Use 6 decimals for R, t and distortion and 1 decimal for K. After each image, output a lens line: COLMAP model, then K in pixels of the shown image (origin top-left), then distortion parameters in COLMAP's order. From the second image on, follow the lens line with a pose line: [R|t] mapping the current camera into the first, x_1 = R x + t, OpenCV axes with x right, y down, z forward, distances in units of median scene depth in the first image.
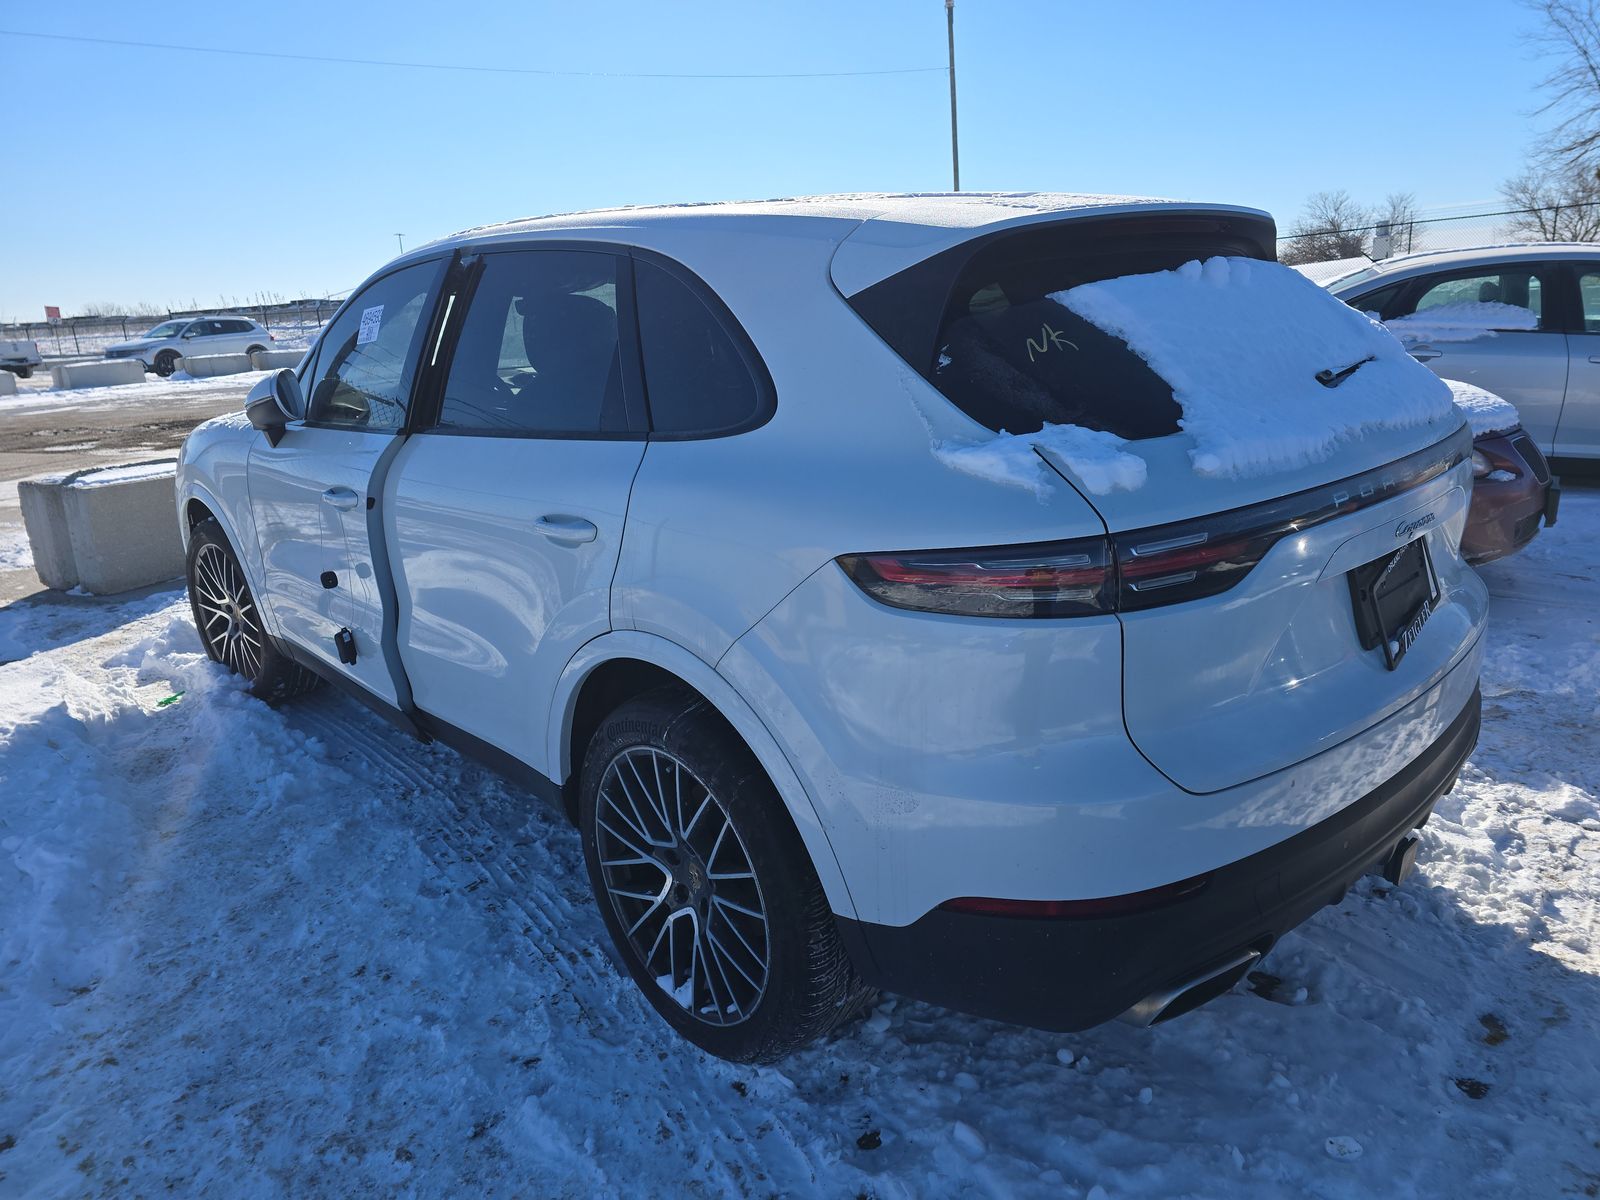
lens RADIAL K [[1073.2, 0, 797.1], [0, 1073.2, 593.7], [0, 0, 1]] dist [0.062793, -0.050491]
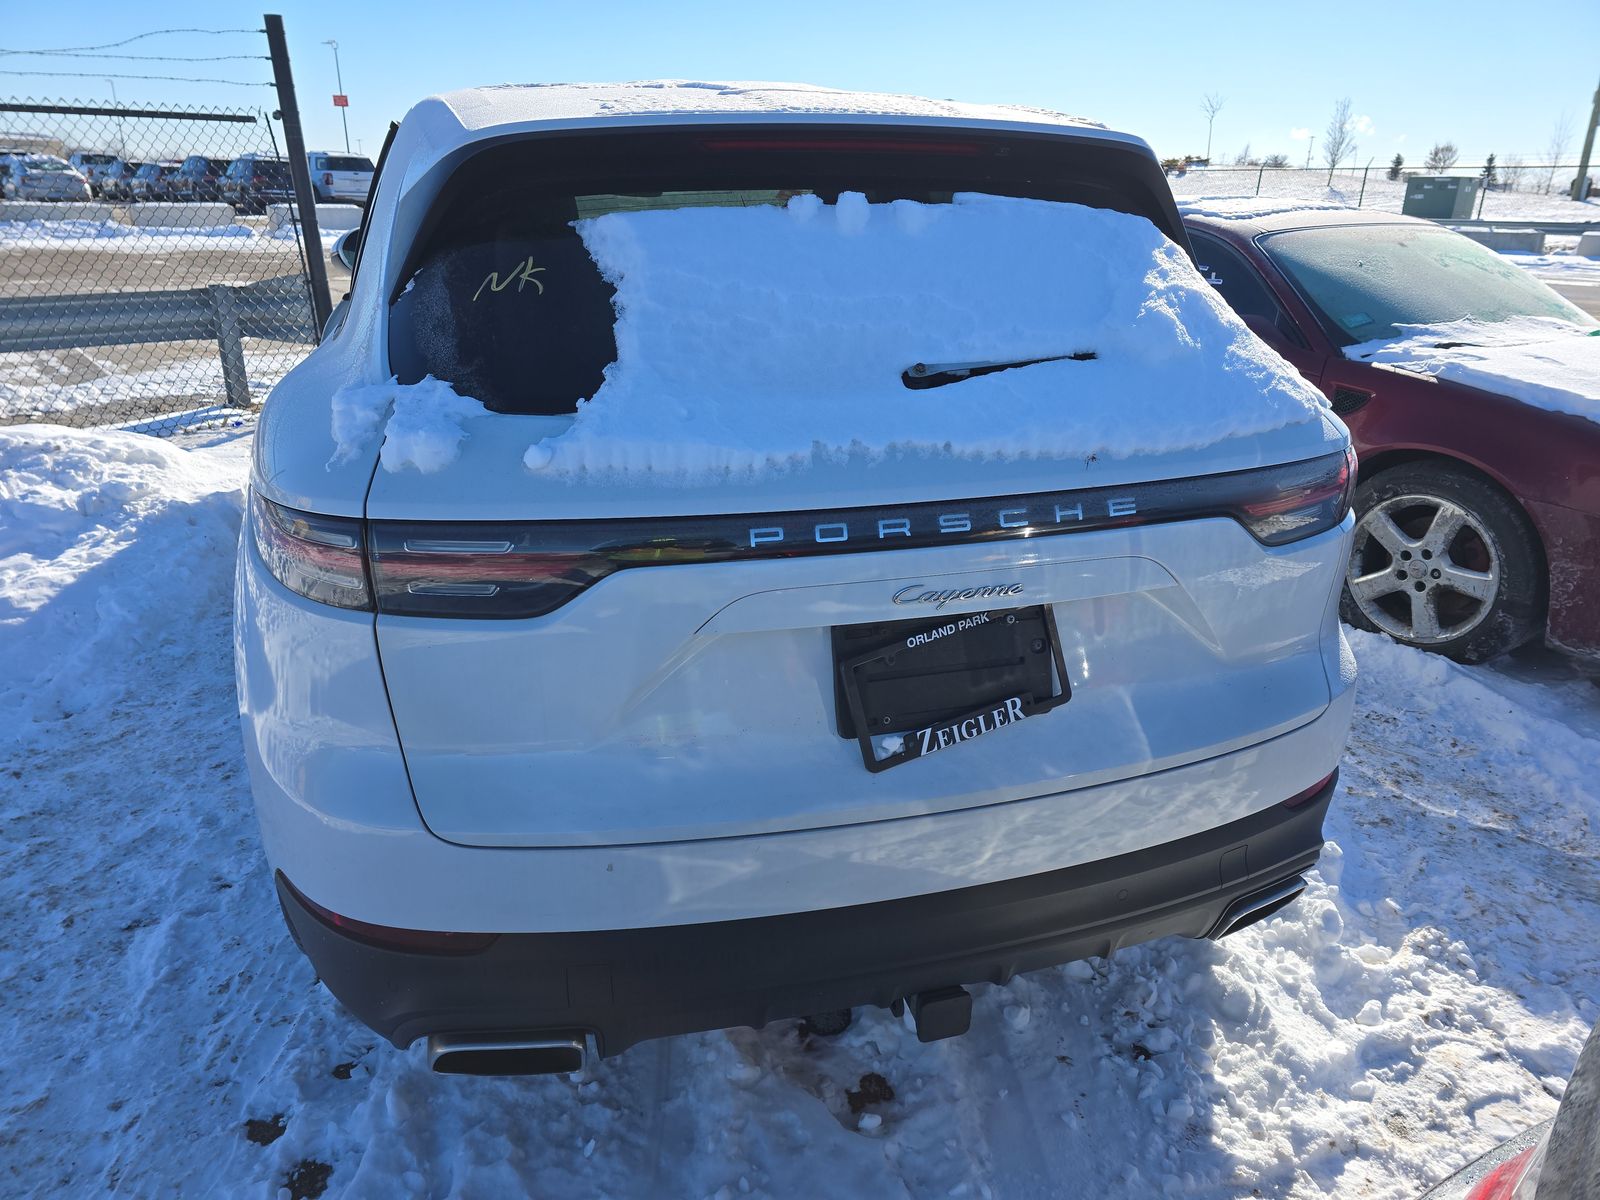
lens RADIAL K [[1073.2, 0, 799.0], [0, 1073.2, 592.4], [0, 0, 1]] dist [0.062793, -0.050491]
pose [[0.888704, 0.226773, -0.398470, 0.579413], [-0.184088, 0.972471, 0.142871, -0.112319], [0.419900, -0.053617, 0.905985, 0.229926]]
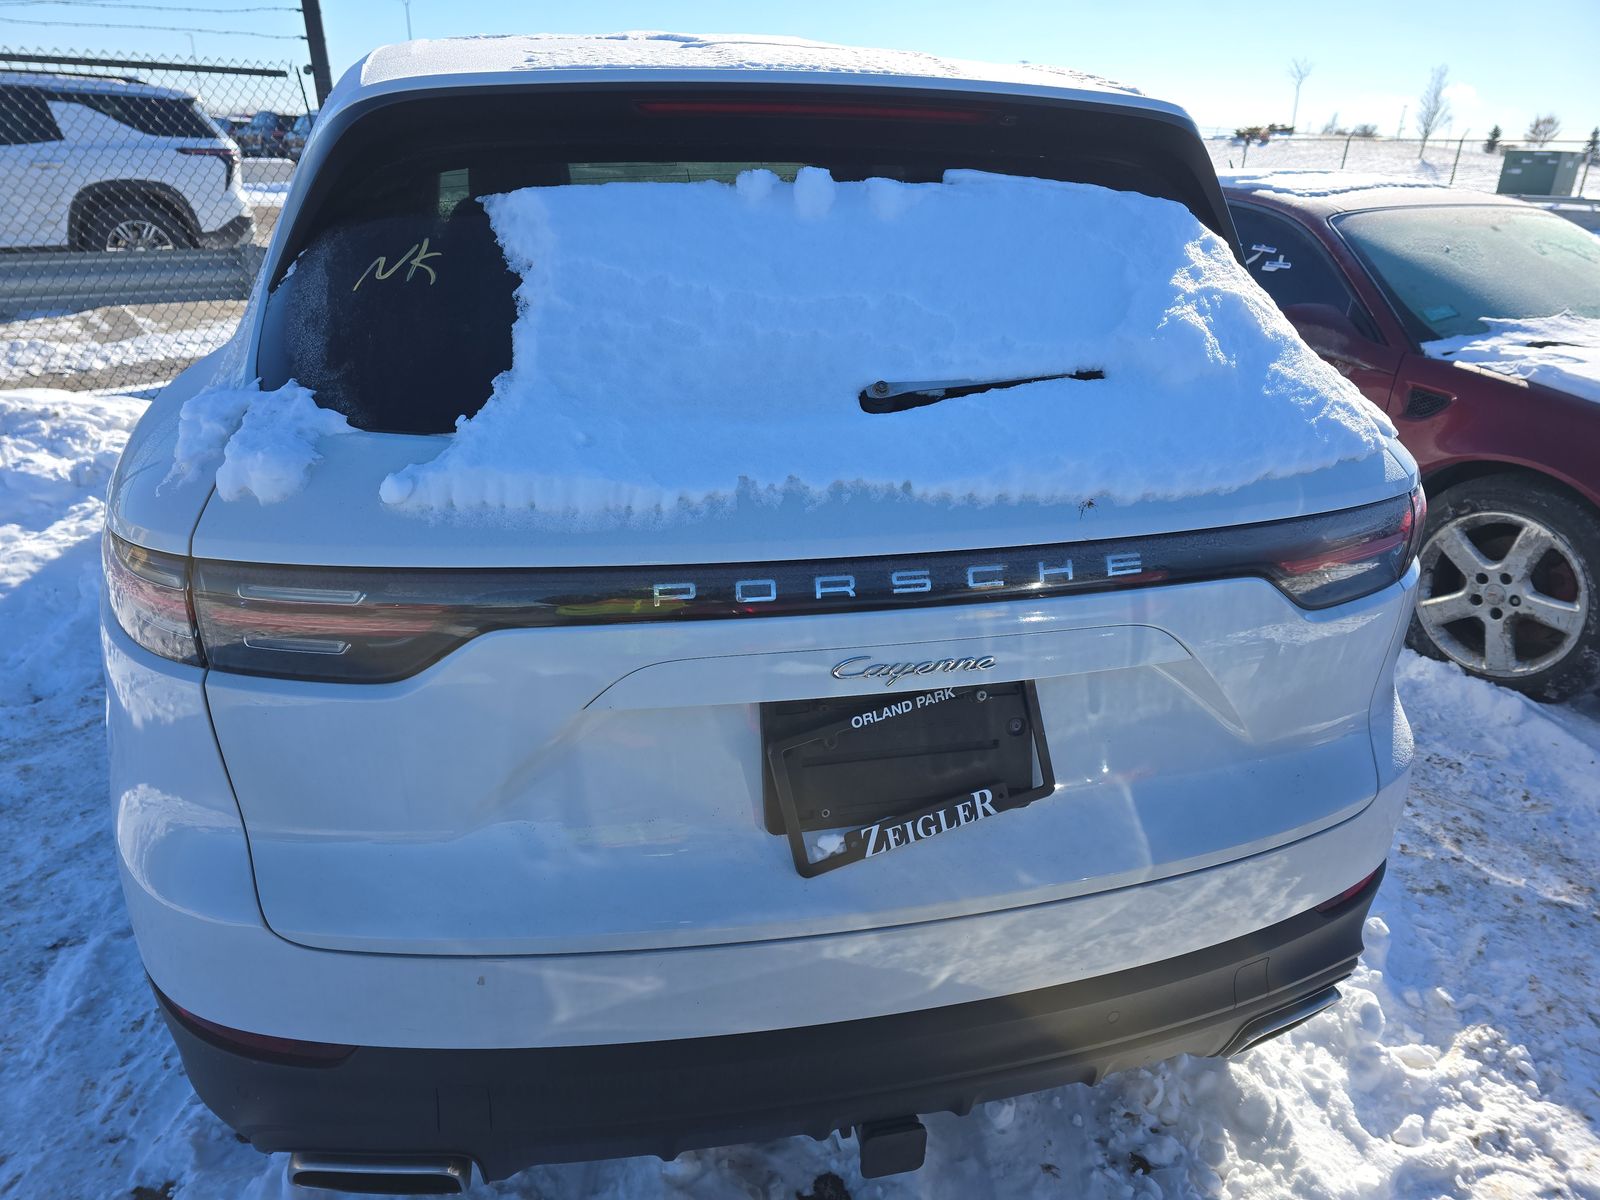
lens RADIAL K [[1073.2, 0, 799.4], [0, 1073.2, 593.0], [0, 0, 1]] dist [0.062793, -0.050491]
pose [[0.859397, 0.269457, -0.434545, 0.578719], [-0.209709, 0.960851, 0.181072, -0.149595], [0.466325, -0.064485, 0.882260, 0.345985]]
